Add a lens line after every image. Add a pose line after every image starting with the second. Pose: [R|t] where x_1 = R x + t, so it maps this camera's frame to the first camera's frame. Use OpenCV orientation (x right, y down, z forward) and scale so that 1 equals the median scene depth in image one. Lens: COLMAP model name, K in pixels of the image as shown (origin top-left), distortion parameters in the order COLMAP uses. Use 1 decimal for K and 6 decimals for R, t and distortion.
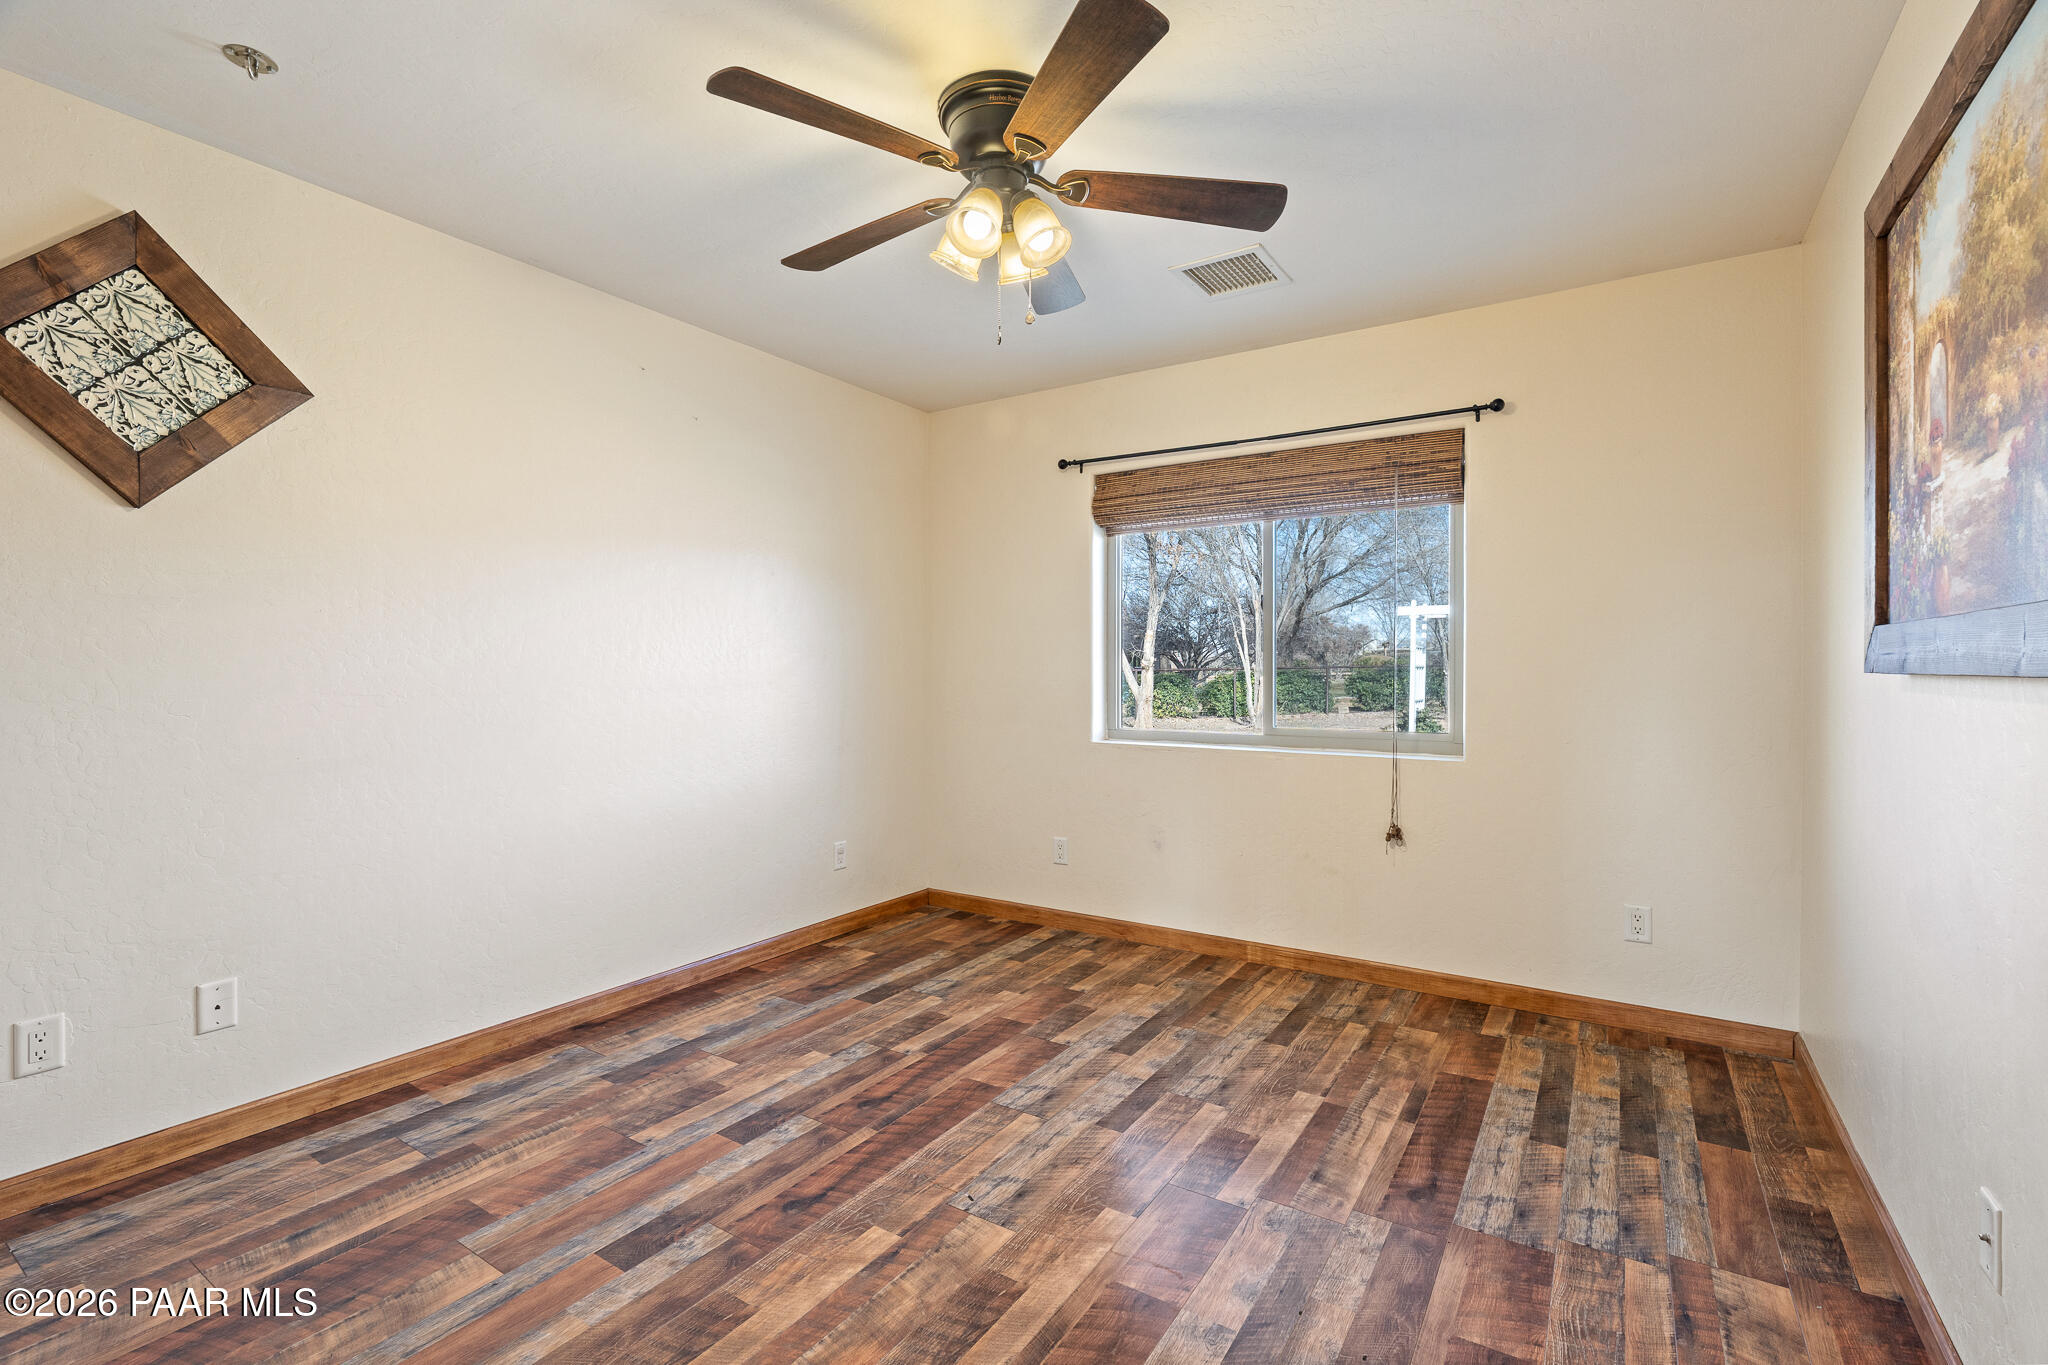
lens RADIAL K [[902.5, 0, 1024.6], [0, 902.5, 680.4], [0, 0, 1]] dist [-0.005676, 0.000485]
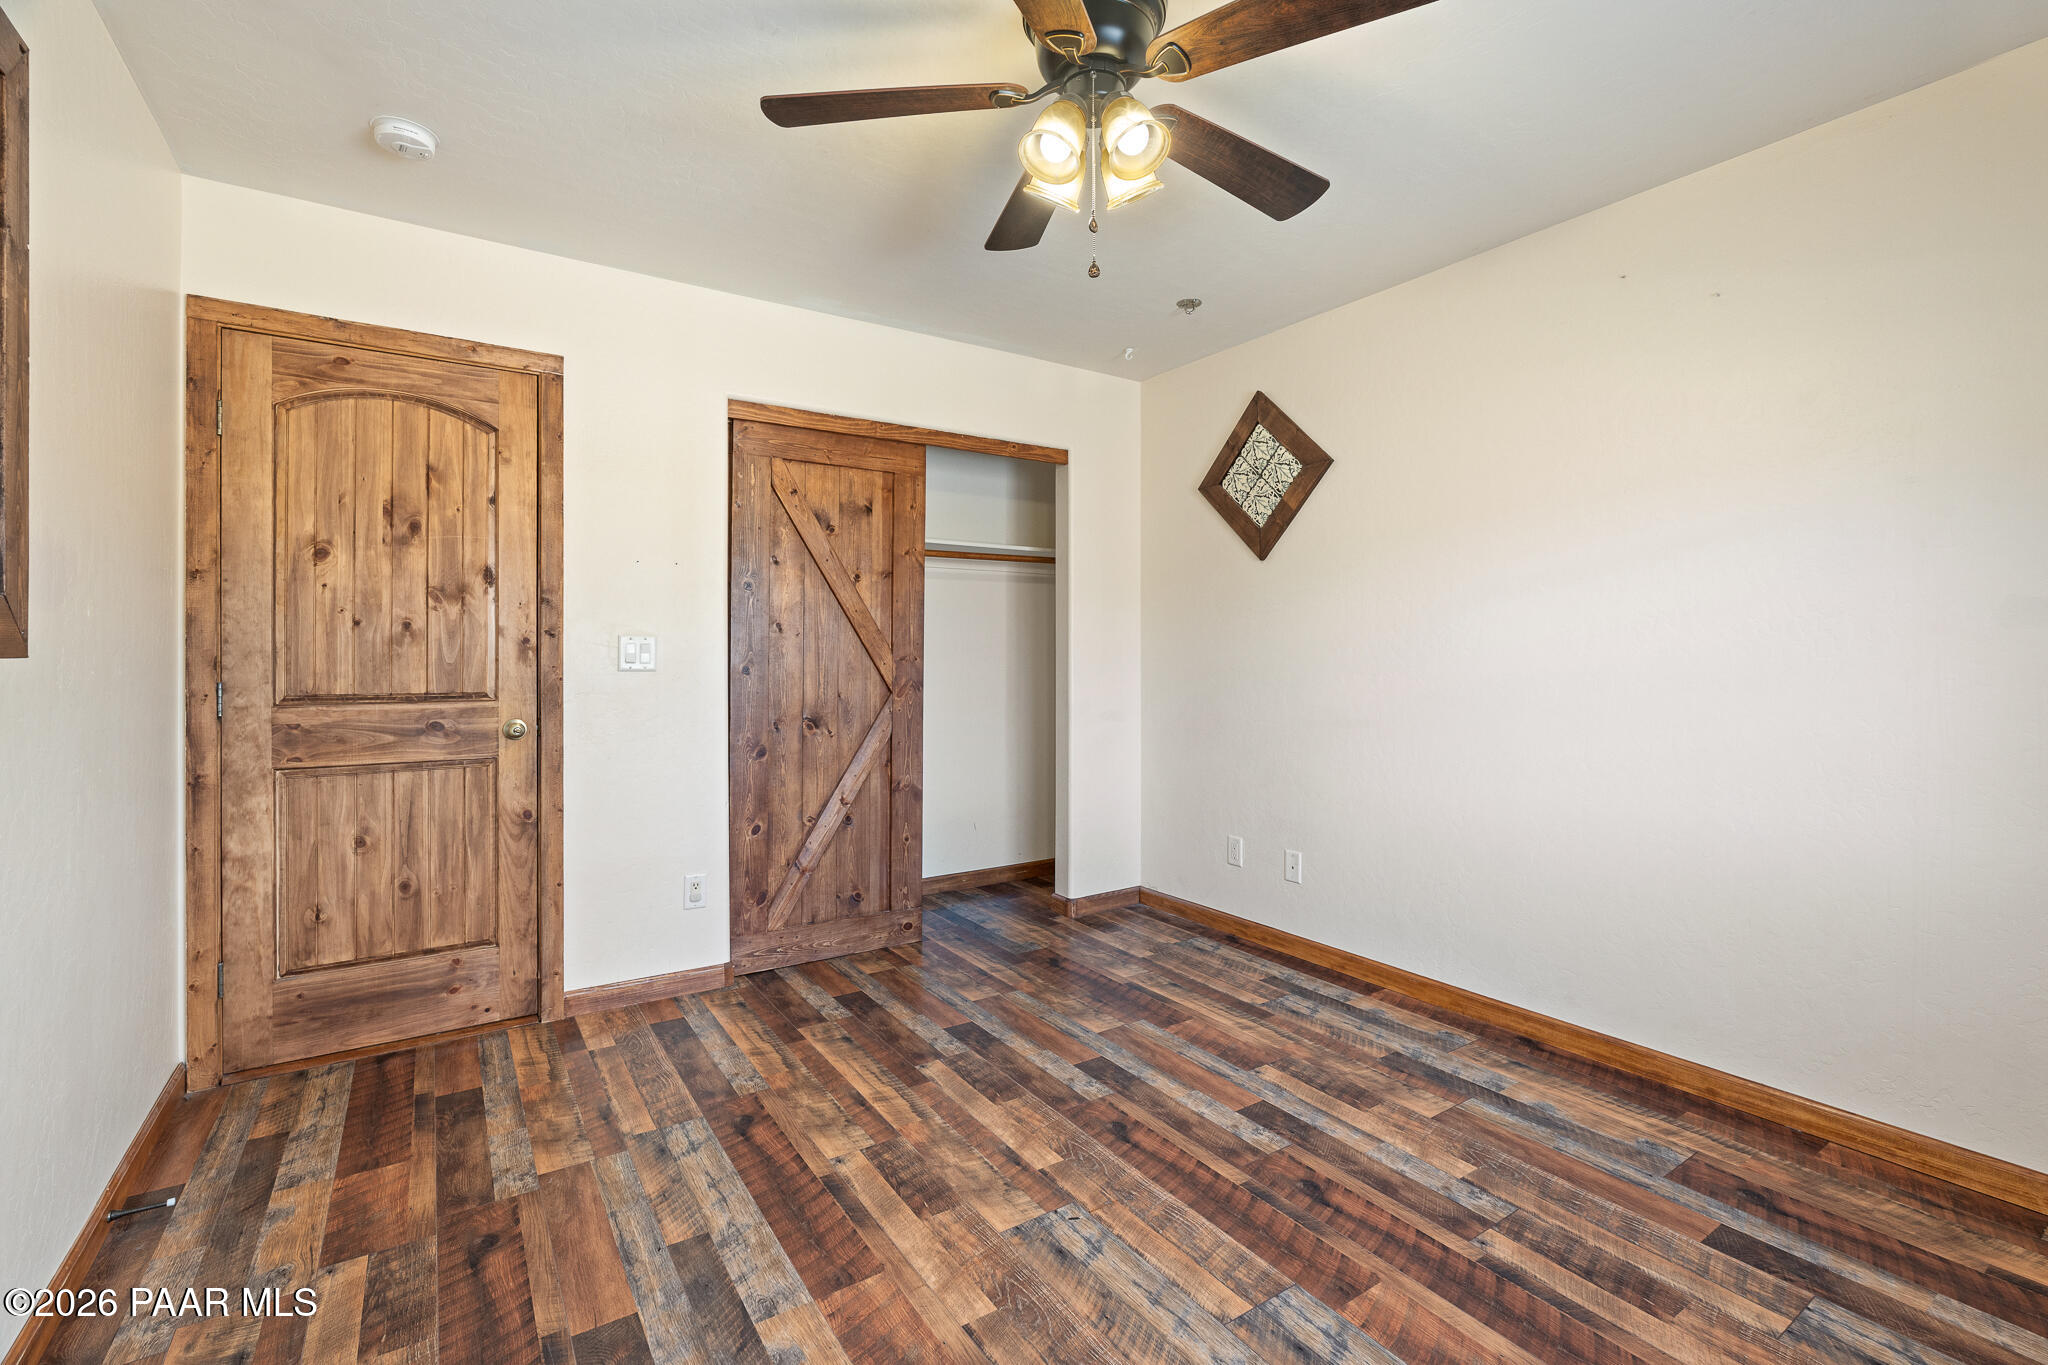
lens RADIAL K [[902.5, 0, 1034.6], [0, 902.5, 652.2], [0, 0, 1]] dist [-0.005676, 0.000485]
pose [[-0.386589, -0.002717, -0.922248, 0.708610], [-0.009276, 0.999957, 0.000942, -0.010600], [0.922206, 0.008919, -0.386597, 1.141392]]
